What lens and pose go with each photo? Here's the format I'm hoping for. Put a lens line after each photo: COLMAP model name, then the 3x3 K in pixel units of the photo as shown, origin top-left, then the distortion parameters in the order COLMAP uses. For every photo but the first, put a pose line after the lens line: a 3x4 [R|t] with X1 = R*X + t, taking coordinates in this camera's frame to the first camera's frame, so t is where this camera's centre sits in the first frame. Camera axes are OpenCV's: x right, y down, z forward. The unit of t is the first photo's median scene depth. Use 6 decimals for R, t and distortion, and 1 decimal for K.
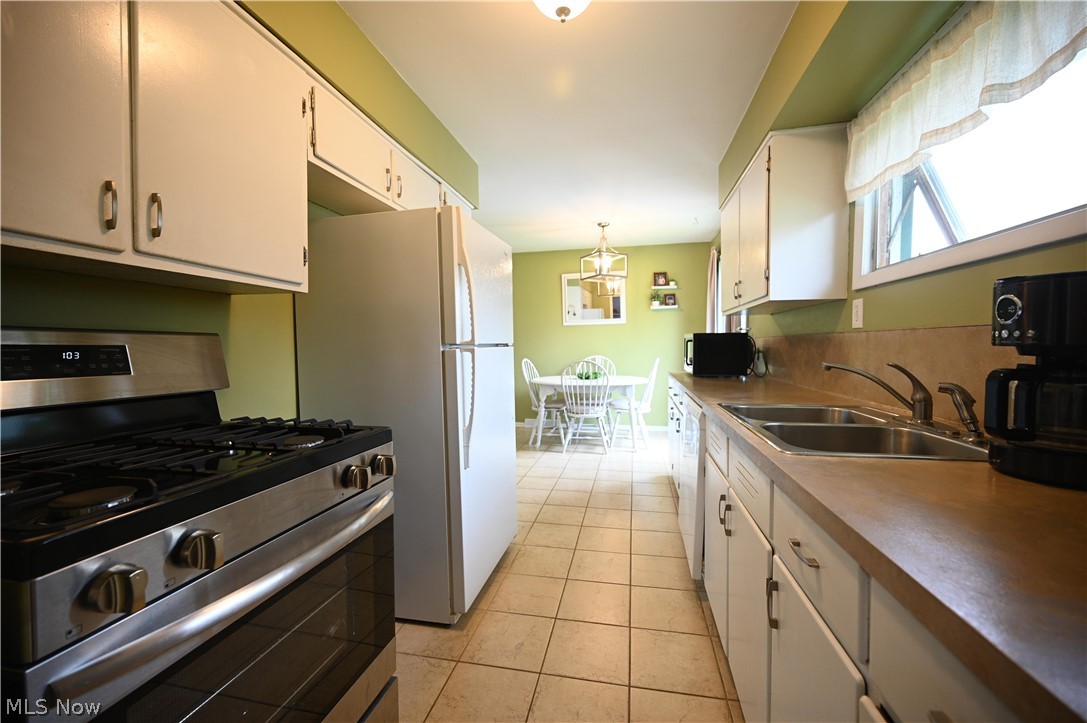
lens RADIAL K [[428.8, 0, 546.3], [0, 428.8, 361.4], [0, 0, 1]] dist [0.001170, -0.000040]
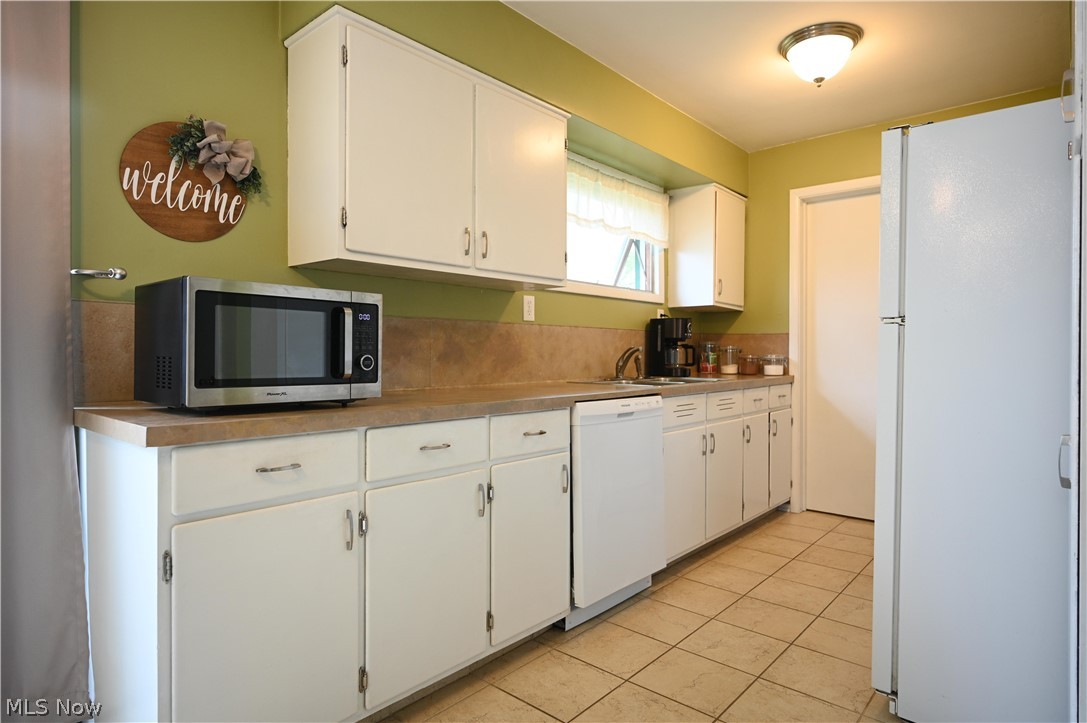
lens RADIAL K [[611.4, 0, 541.5], [0, 611.4, 357.6], [0, 0, 1]] dist [-0.002526, -0.001949]
pose [[-0.868757, -0.000884, 0.495237, -0.078982], [0.021730, 0.998967, 0.039903, -0.030604], [-0.494761, 0.045428, -0.867841, 1.676230]]
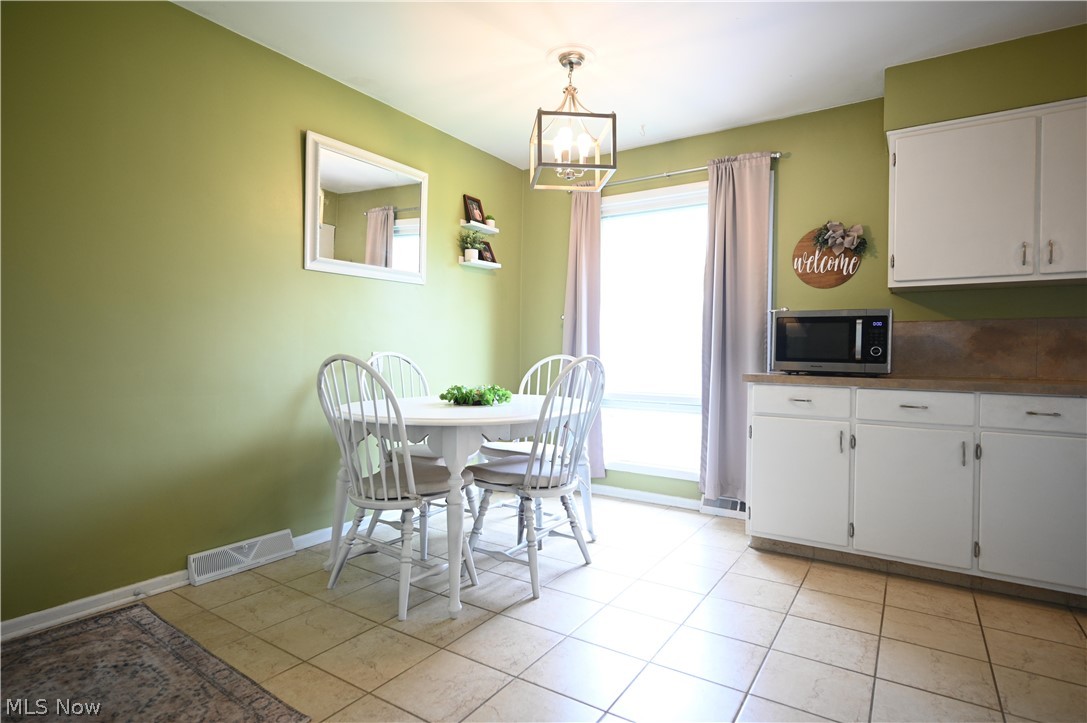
lens RADIAL K [[565.9, 0, 542.9], [0, 565.9, 359.8], [0, 0, 1]] dist [0.000011, 0.000505]
pose [[0.368070, 0.002357, 0.929795, -0.744565], [0.022617, 0.999678, -0.011487, 0.009849], [-0.929523, 0.025257, 0.367899, 1.383407]]
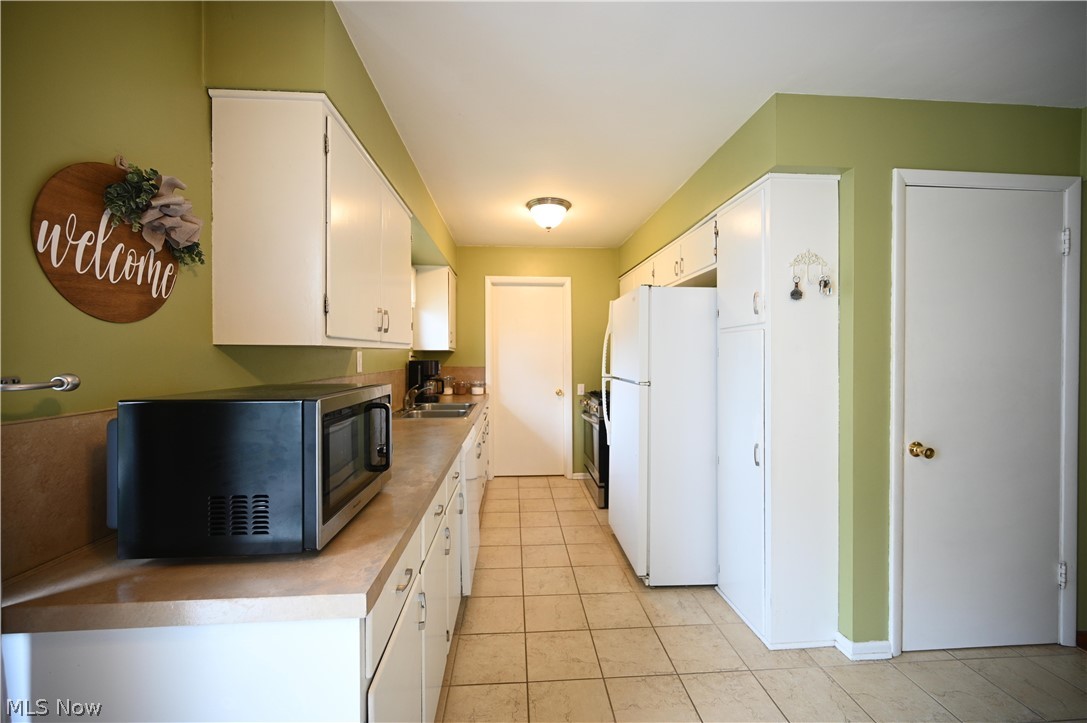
lens RADIAL K [[428.8, 0, 543.4], [0, 428.8, 356.7], [0, 0, 1]] dist [0.001170, -0.000040]
pose [[-0.963226, 0.009718, -0.268515, 0.367492], [-0.002803, 0.998928, 0.046206, -0.134227], [0.268676, 0.045259, -0.962167, 1.722636]]
